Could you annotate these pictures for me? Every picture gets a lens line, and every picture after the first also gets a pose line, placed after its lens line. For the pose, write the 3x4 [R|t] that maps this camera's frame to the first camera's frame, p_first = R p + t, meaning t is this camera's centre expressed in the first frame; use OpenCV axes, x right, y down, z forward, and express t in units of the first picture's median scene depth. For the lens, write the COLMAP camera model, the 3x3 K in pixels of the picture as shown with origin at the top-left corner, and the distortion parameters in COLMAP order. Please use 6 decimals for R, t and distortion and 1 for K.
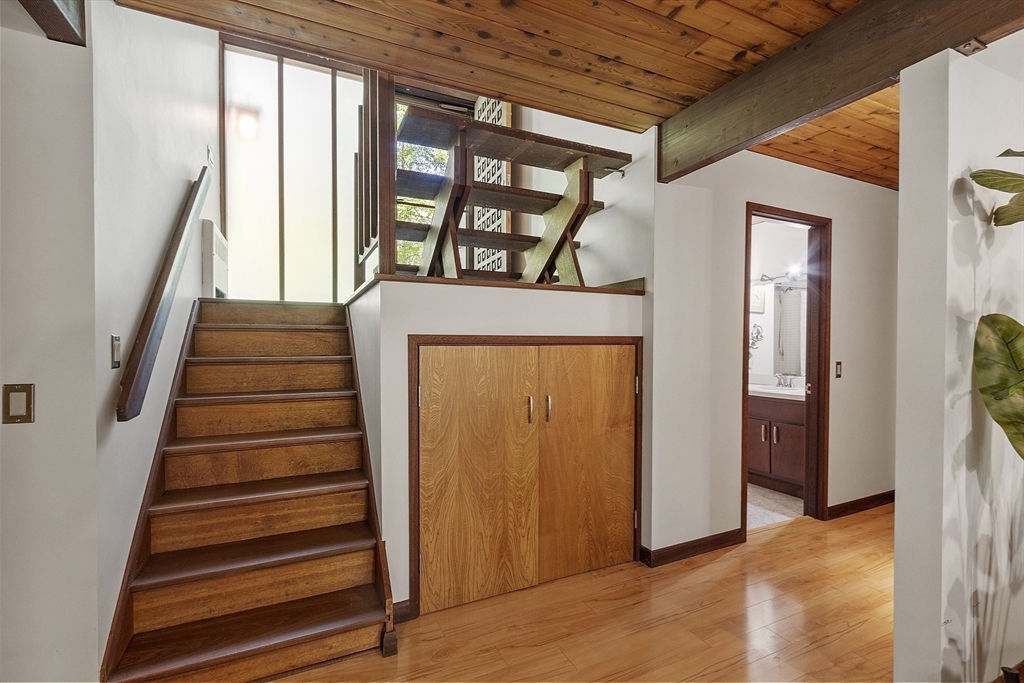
lens RADIAL K [[457.8, 0, 511.8], [0, 457.8, 347.1], [0, 0, 1]] dist [-0.003183, -0.000161]
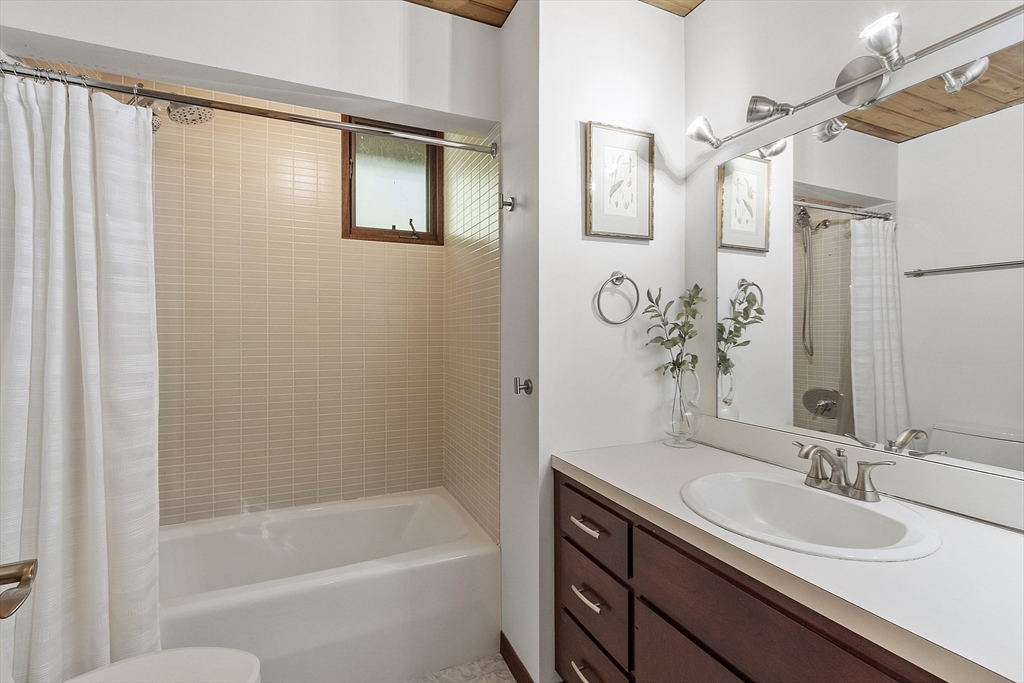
lens RADIAL K [[457.8, 0, 511.7], [0, 457.8, 335.8], [0, 0, 1]] dist [-0.003183, -0.000161]
pose [[0.999529, -0.006714, -0.029956, 0.362423], [0.006667, 0.999976, -0.001678, -0.004506], [0.029967, 0.001477, 0.999550, 0.635155]]
